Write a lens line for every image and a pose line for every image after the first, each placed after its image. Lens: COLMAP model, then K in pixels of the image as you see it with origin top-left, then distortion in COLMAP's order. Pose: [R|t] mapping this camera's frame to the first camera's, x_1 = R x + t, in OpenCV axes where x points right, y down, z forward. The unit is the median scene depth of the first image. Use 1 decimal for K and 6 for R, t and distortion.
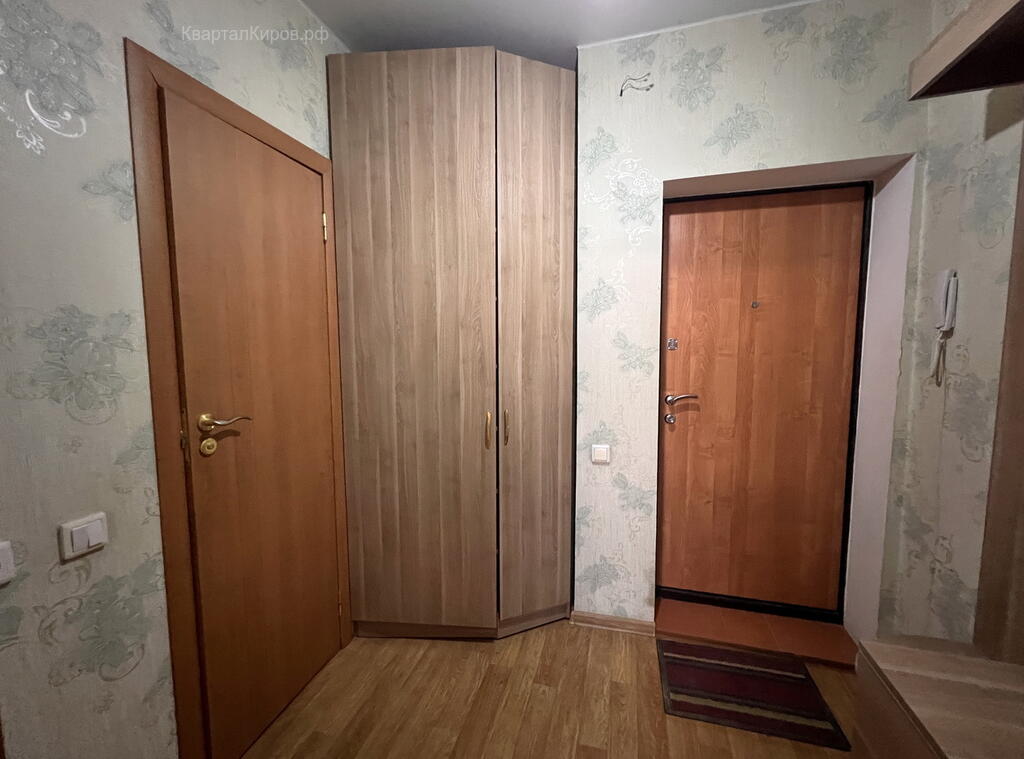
lens RADIAL K [[415.8, 0, 512.6], [0, 415.8, 380.4], [0, 0, 1]] dist [-0.004121, 0.000927]
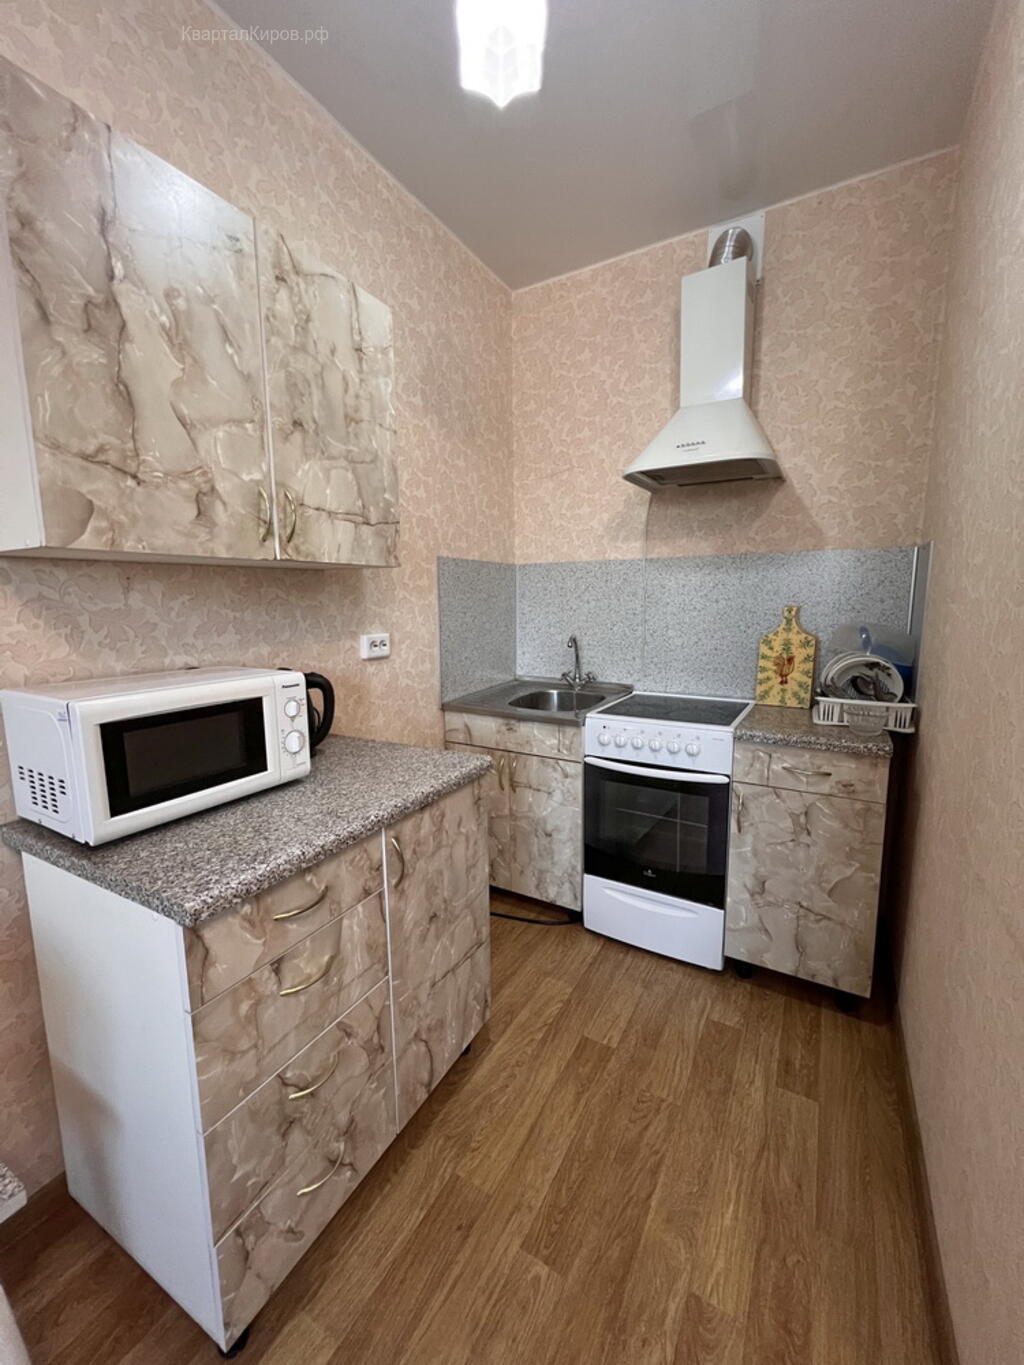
lens RADIAL K [[554.3, 0, 506.6], [0, 554.3, 679.4], [0, 0, 1]] dist [-0.004121, 0.000927]
pose [[0.966748, 0.025499, -0.254458, 0.176897], [-0.011986, 0.998441, 0.054513, 0.024428], [0.255451, -0.049650, 0.965546, 0.388534]]
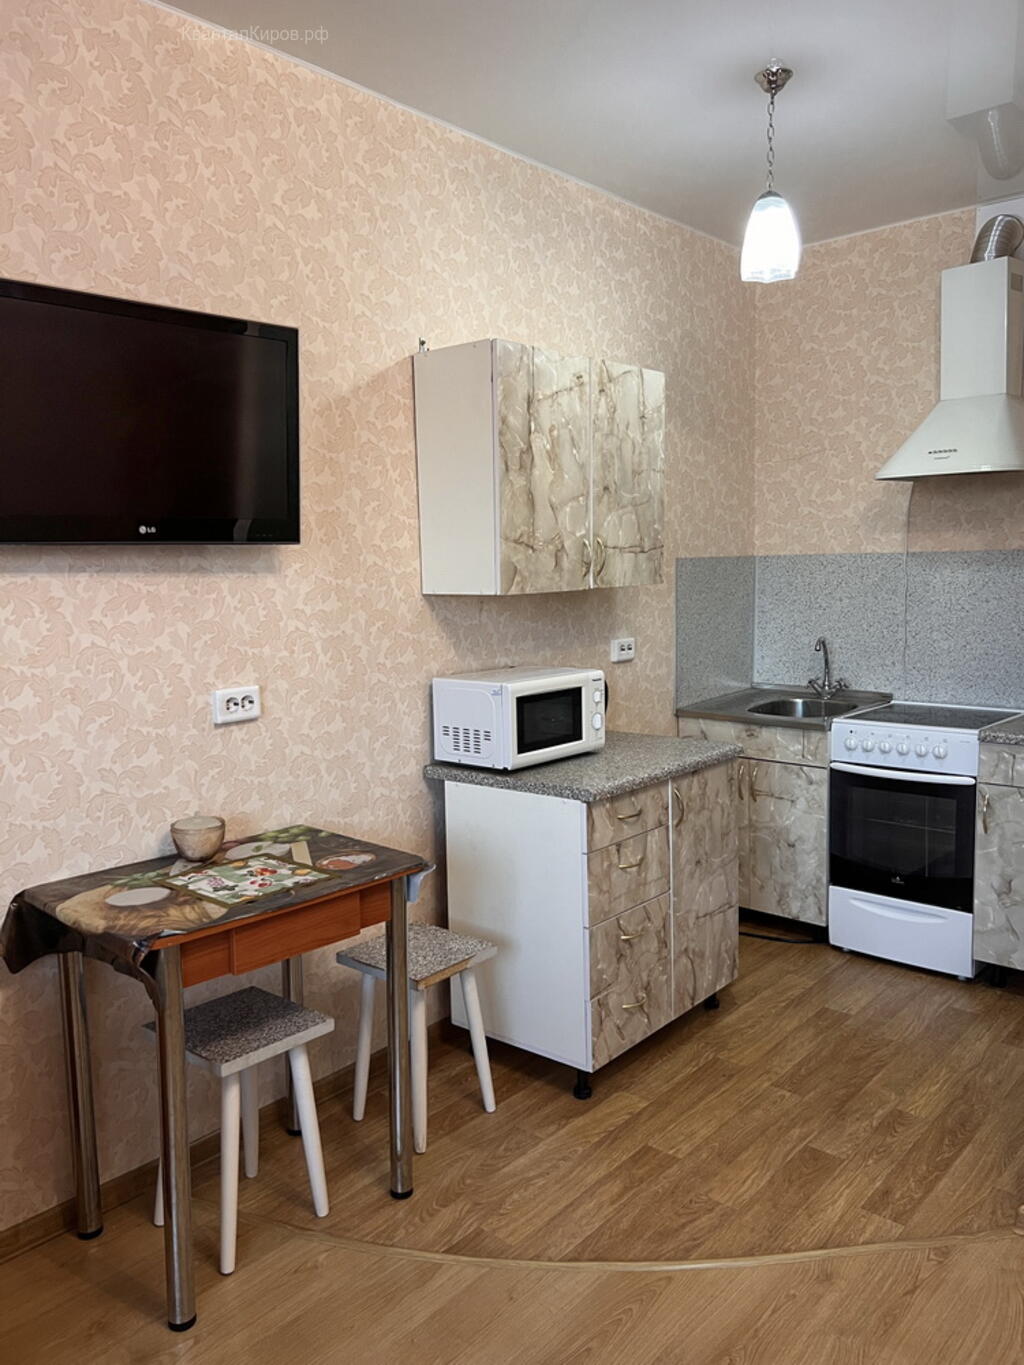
lens RADIAL K [[1032.2, 0, 514.4], [0, 1032.2, 688.0], [0, 0, 1]] dist [0.053059, -0.072217]
pose [[0.902565, 0.031900, -0.429371, 0.370826], [-0.016497, 0.999081, 0.039549, 0.020333], [0.430238, -0.028612, 0.902262, -0.674994]]
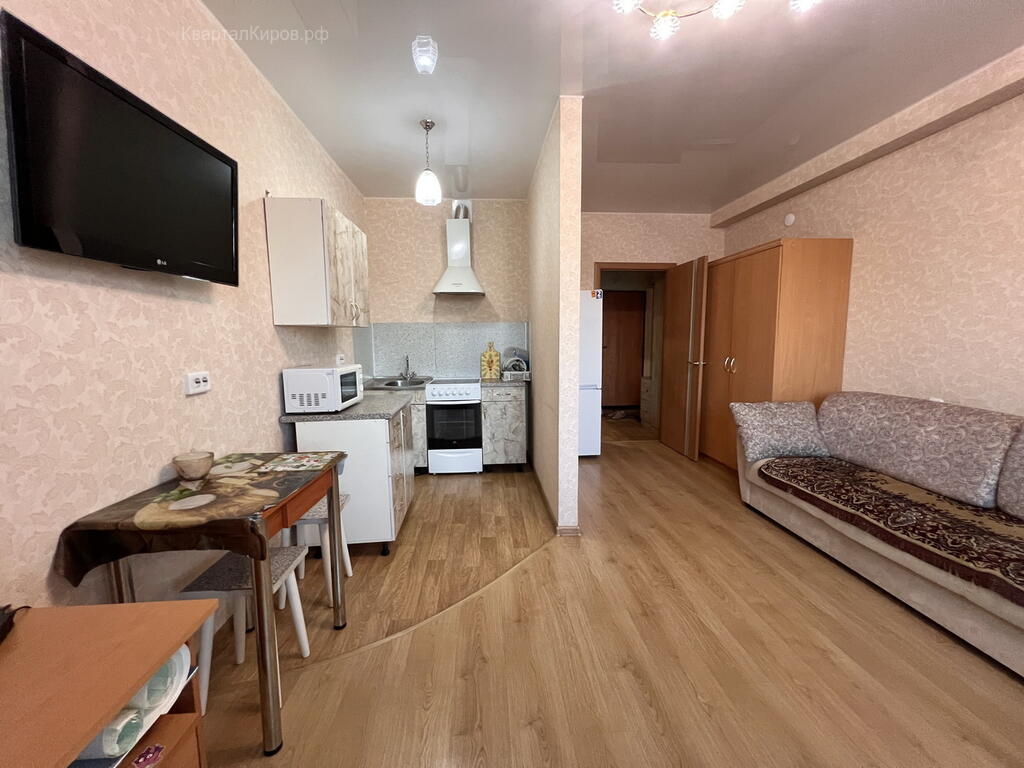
lens RADIAL K [[405.8, 0, 512.3], [0, 405.8, 384.7], [0, 0, 1]] dist [-0.007468, -0.001307]
pose [[0.943485, -0.050007, 0.327621, -0.226913], [0.042736, 0.998655, 0.029359, 0.114901], [-0.328649, -0.013698, 0.944353, -0.631971]]
